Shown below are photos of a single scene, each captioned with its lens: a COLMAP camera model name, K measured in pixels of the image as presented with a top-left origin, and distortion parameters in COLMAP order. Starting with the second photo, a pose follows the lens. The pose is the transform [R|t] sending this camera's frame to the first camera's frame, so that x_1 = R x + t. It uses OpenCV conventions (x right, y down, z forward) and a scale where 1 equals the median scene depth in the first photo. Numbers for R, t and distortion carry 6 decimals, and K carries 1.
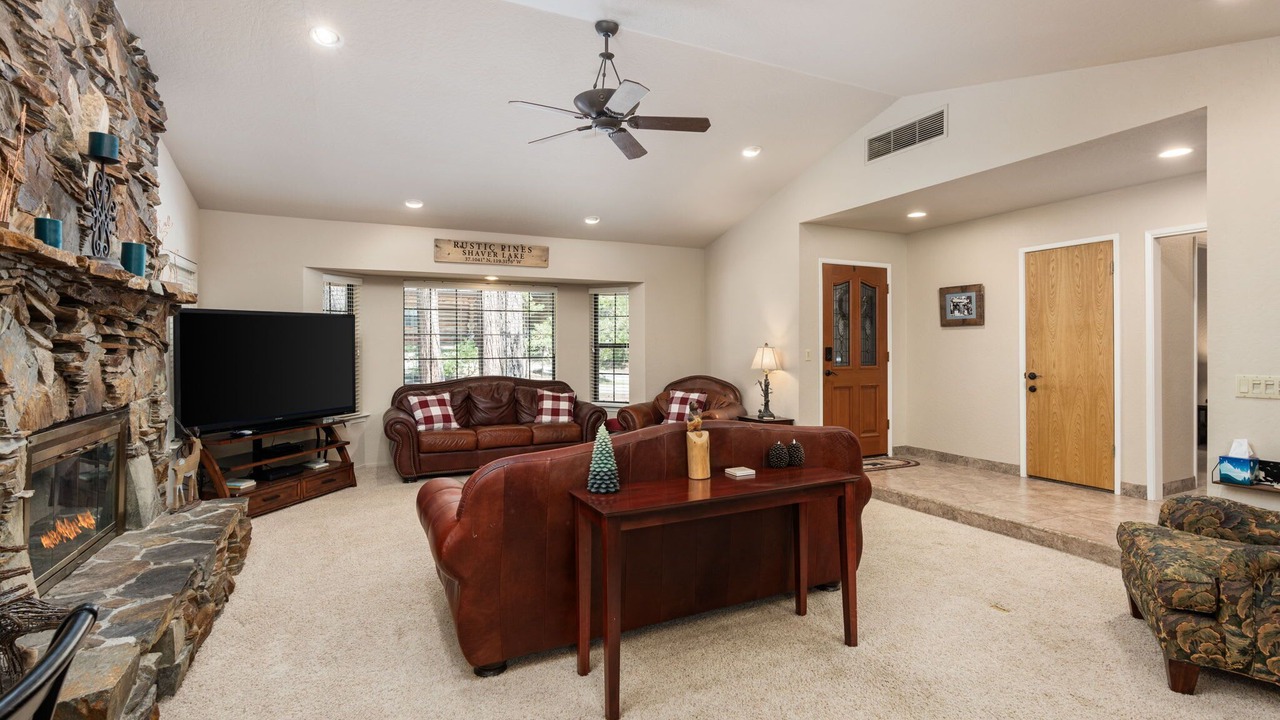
lens RADIAL K [[588.7, 0, 644.4], [0, 588.7, 350.0], [0, 0, 1]] dist [-0.003673, 0.000518]
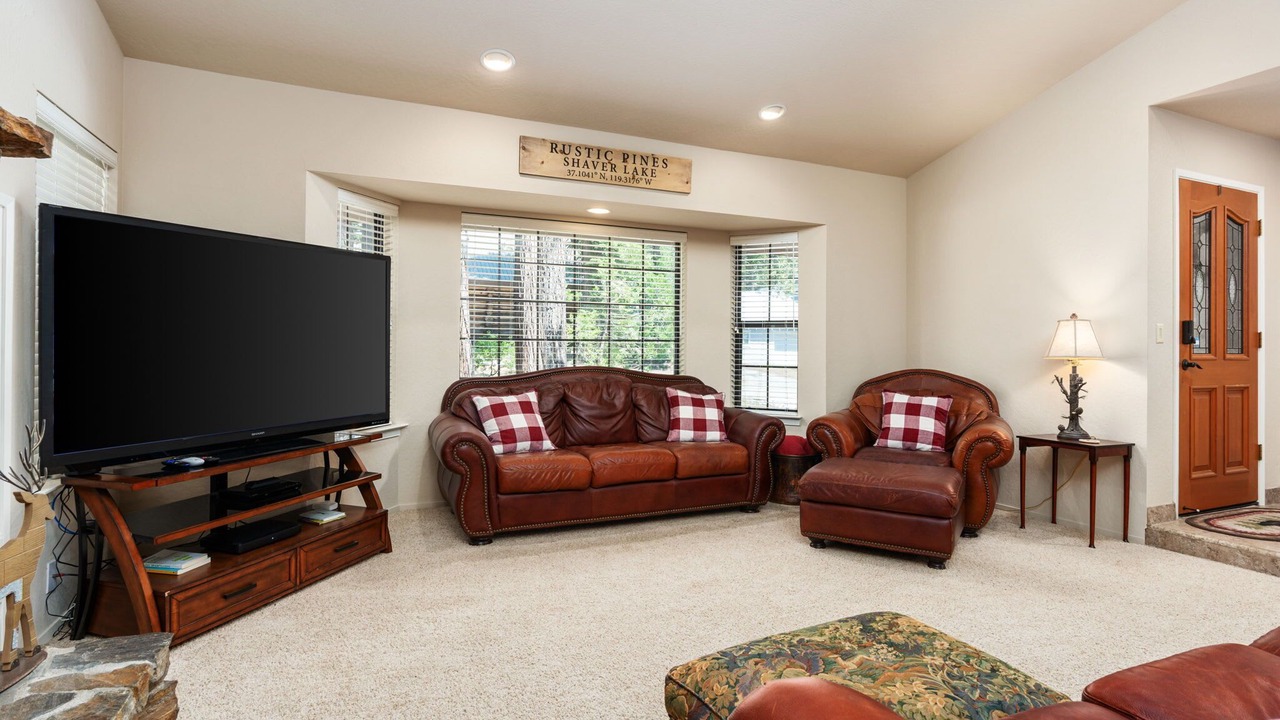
lens RADIAL K [[629.1, 0, 644.5], [0, 629.1, 344.4], [0, 0, 1]] dist [-0.004646, 0.000231]
pose [[0.999690, 0.010104, -0.022741, -0.205173], [-0.010373, 0.999877, -0.011742, 0.030306], [0.022619, 0.011974, 0.999672, 0.347161]]
